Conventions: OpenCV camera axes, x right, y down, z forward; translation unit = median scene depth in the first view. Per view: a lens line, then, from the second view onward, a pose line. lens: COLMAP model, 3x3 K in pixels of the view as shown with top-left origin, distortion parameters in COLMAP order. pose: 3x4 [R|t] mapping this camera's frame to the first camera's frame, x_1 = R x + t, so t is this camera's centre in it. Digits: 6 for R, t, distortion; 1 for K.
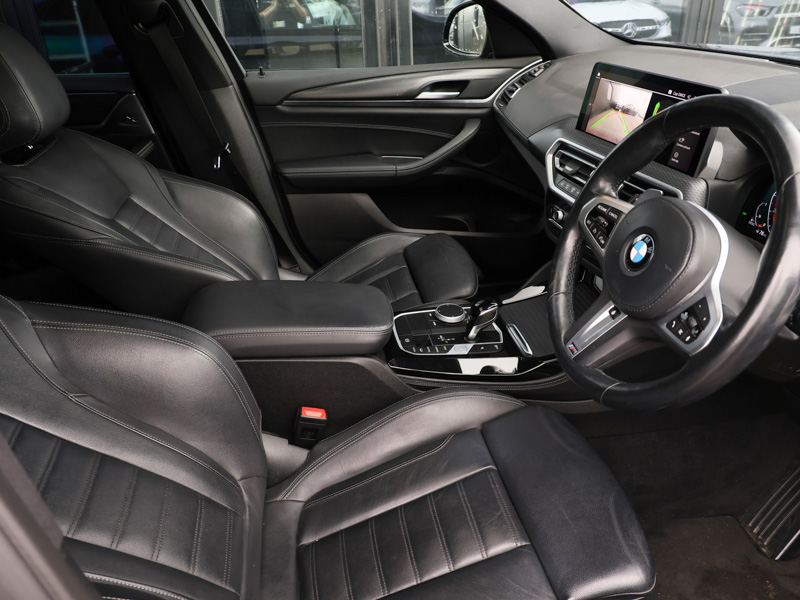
lens RADIAL K [[602.7, 0, 400.0], [0, 602.7, 300.0], [0, 0, 1]] dist [0.015905, 0.004087]
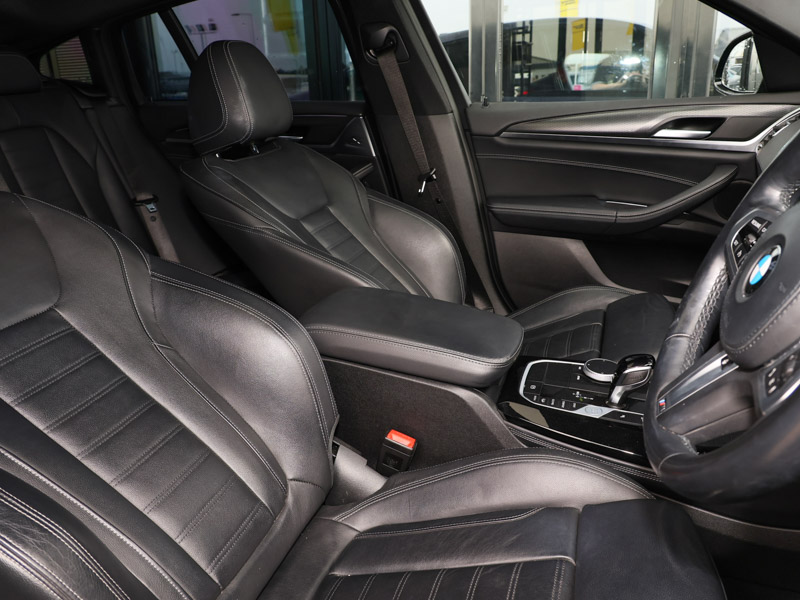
lens RADIAL K [[631.4, 0, 400.0], [0, 631.4, 300.0], [0, 0, 1]] dist [0.013216, 0.000316]
pose [[0.884587, 0.155886, -0.439551, 0.203447], [-0.209279, 0.974944, -0.075406, 0.051246], [0.416783, 0.158692, 0.895047, 0.120801]]
